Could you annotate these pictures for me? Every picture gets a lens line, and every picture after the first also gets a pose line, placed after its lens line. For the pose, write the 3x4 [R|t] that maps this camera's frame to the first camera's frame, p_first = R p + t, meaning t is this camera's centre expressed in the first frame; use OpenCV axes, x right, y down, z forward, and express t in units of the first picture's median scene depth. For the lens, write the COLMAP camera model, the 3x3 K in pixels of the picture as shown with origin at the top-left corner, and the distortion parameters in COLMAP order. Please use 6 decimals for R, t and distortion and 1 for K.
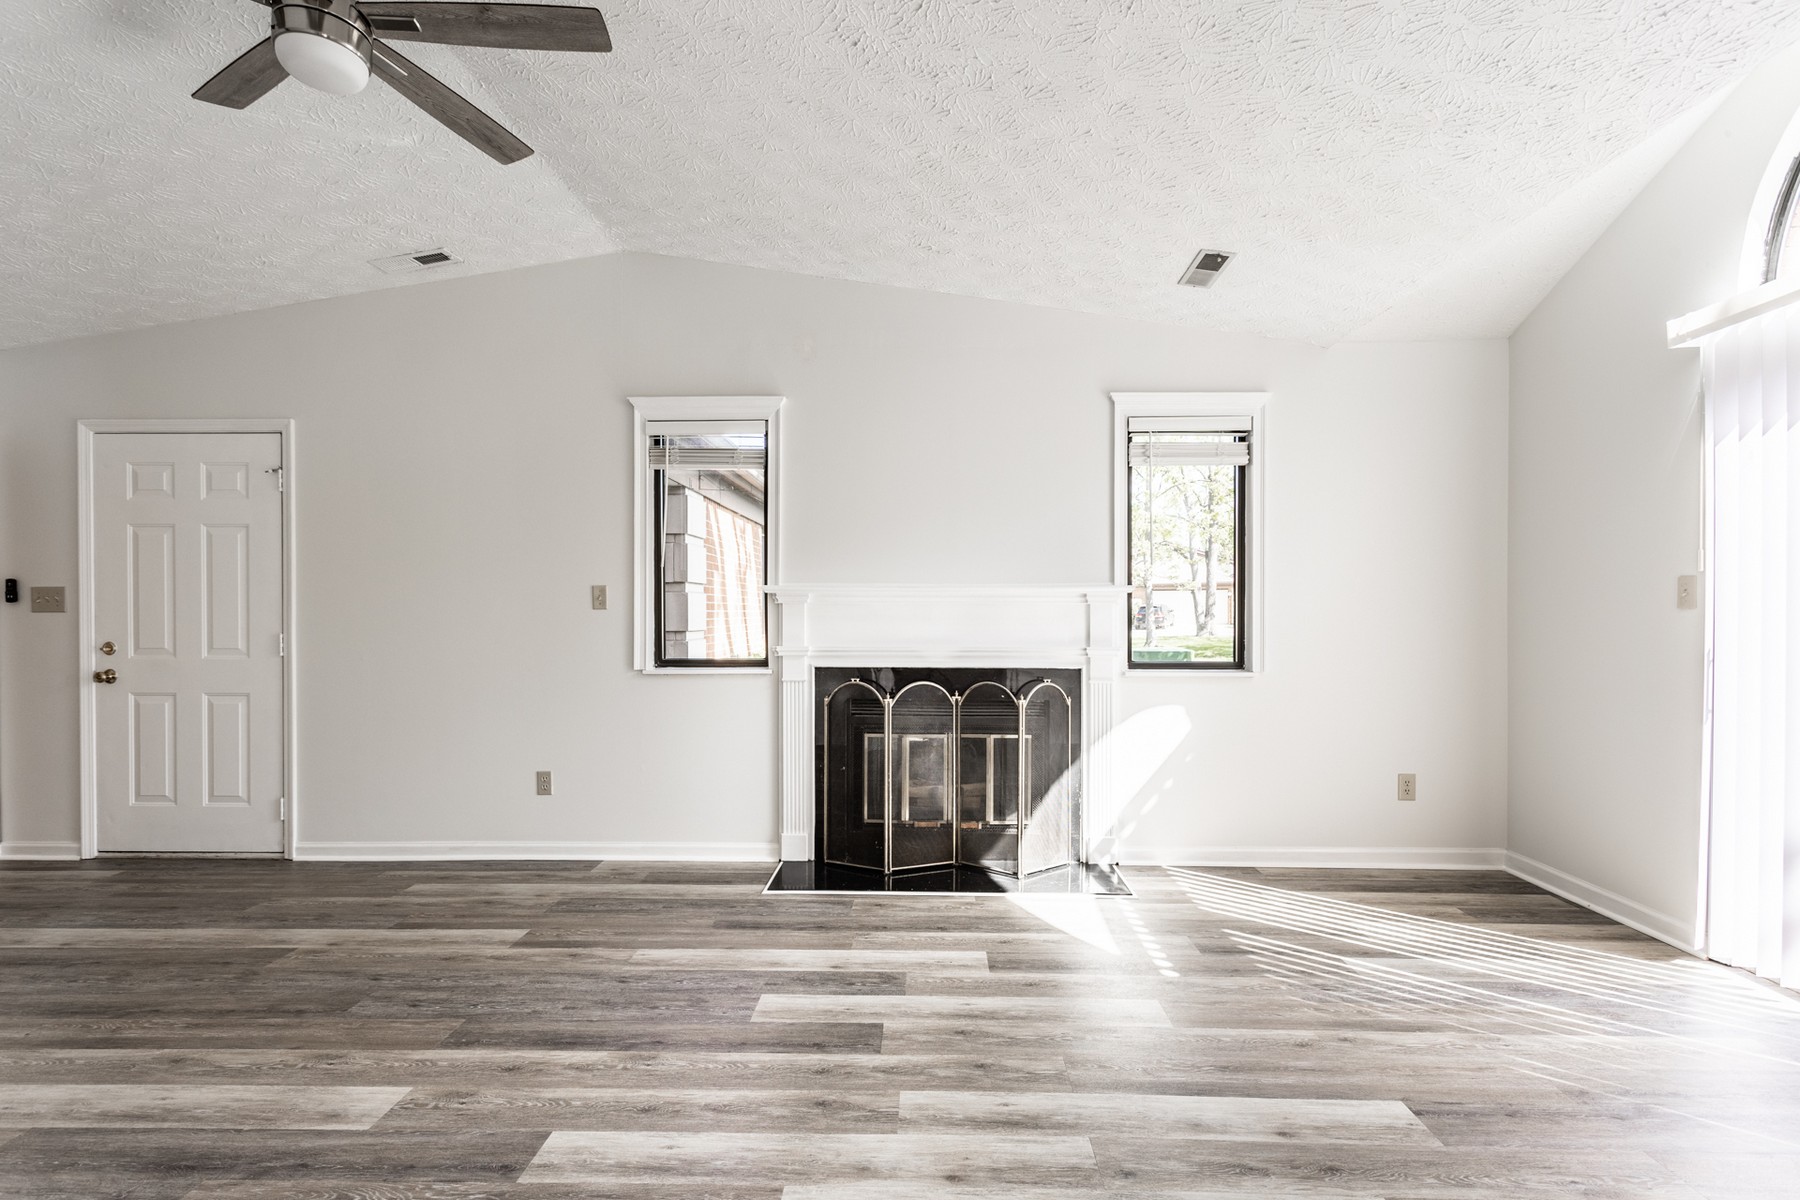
lens RADIAL K [[875.5, 0, 911.6], [0, 875.5, 622.4], [0, 0, 1]] dist [0.002249, -0.000252]
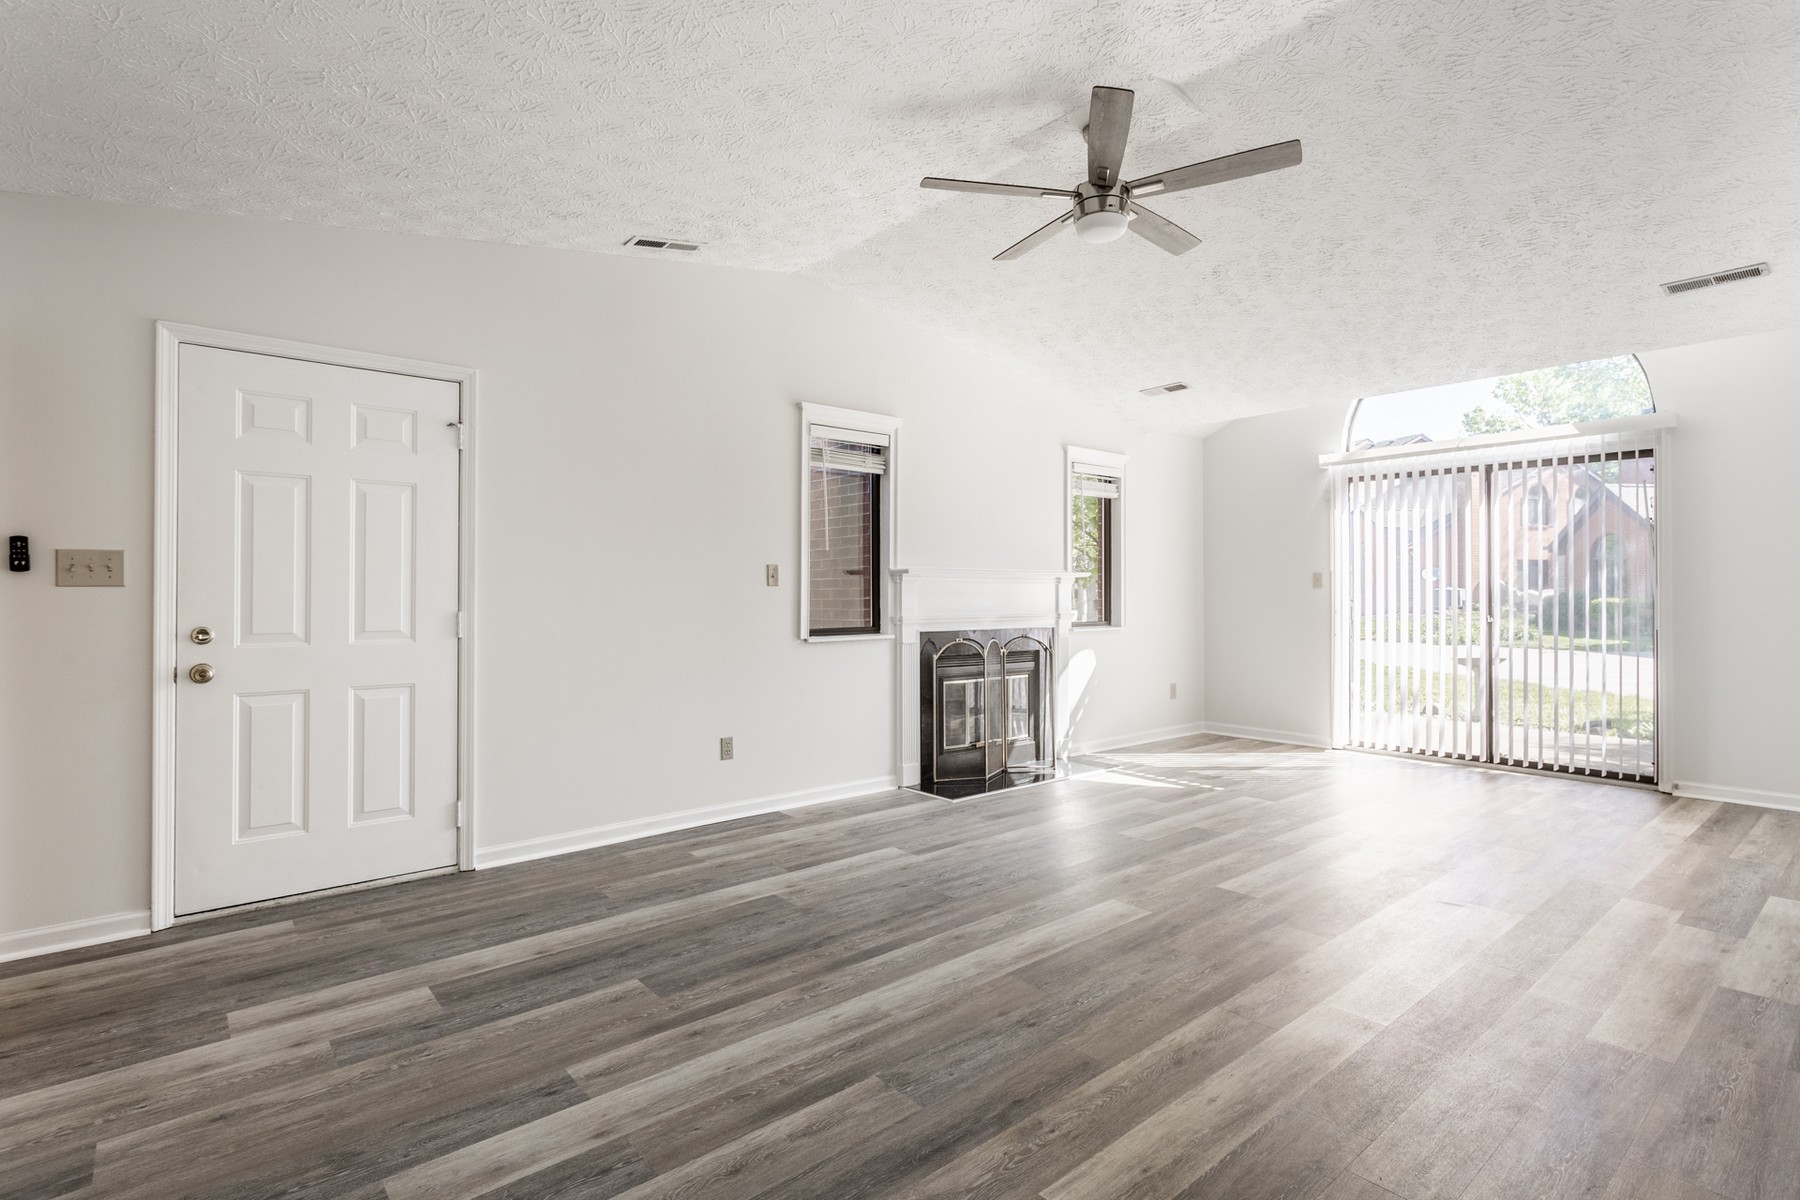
lens RADIAL K [[889.9, 0, 908.6], [0, 889.9, 586.8], [0, 0, 1]] dist [0.001625, 0.000512]
pose [[0.740852, 0.004421, 0.671653, -1.001705], [0.006955, 0.999874, -0.014253, 0.003248], [-0.671632, 0.015231, 0.740729, 0.044034]]
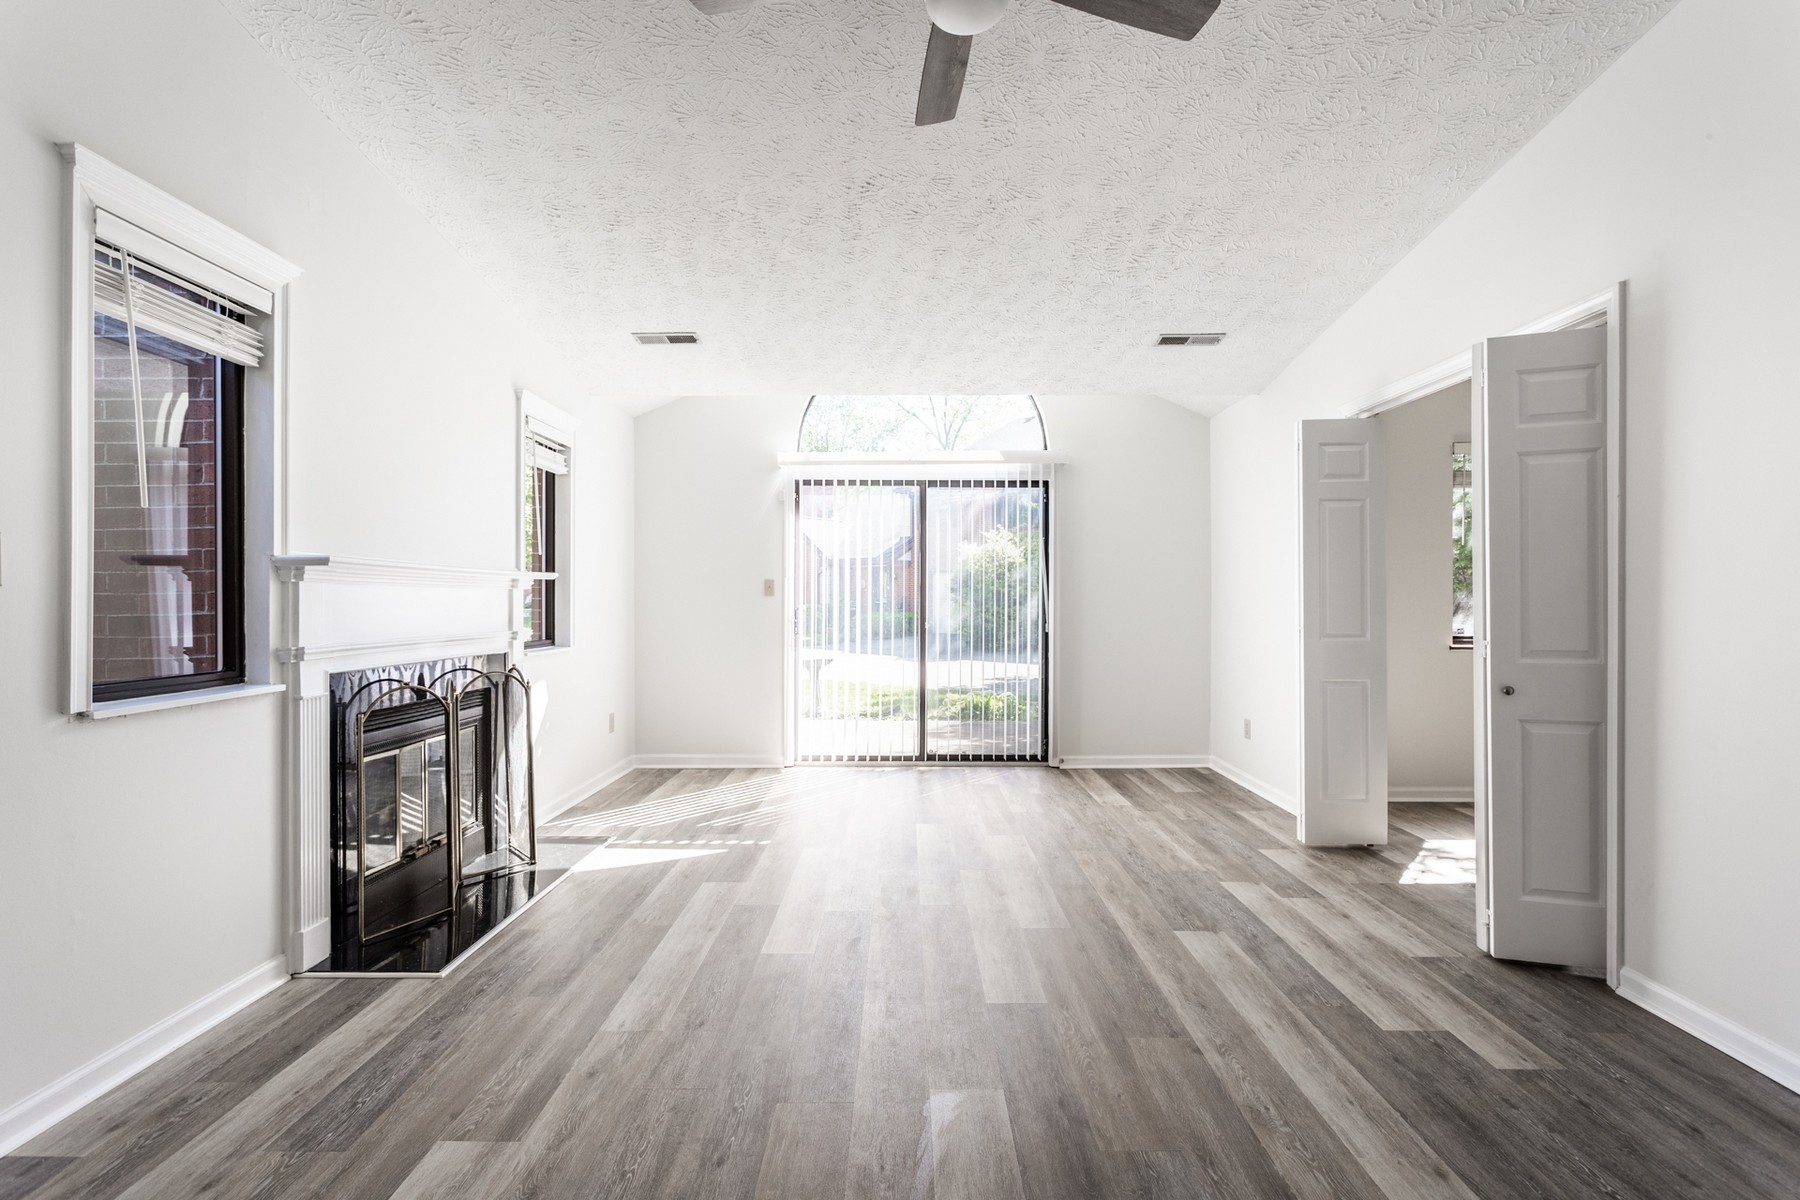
lens RADIAL K [[854.4, 0, 911.5], [0, 854.4, 600.4], [0, 0, 1]] dist [0.001247, 0.000149]
pose [[-0.030544, -0.000793, 0.999533, -0.804626], [0.009094, 0.999958, 0.001072, -0.004047], [-0.999492, 0.009123, -0.030535, 0.558146]]
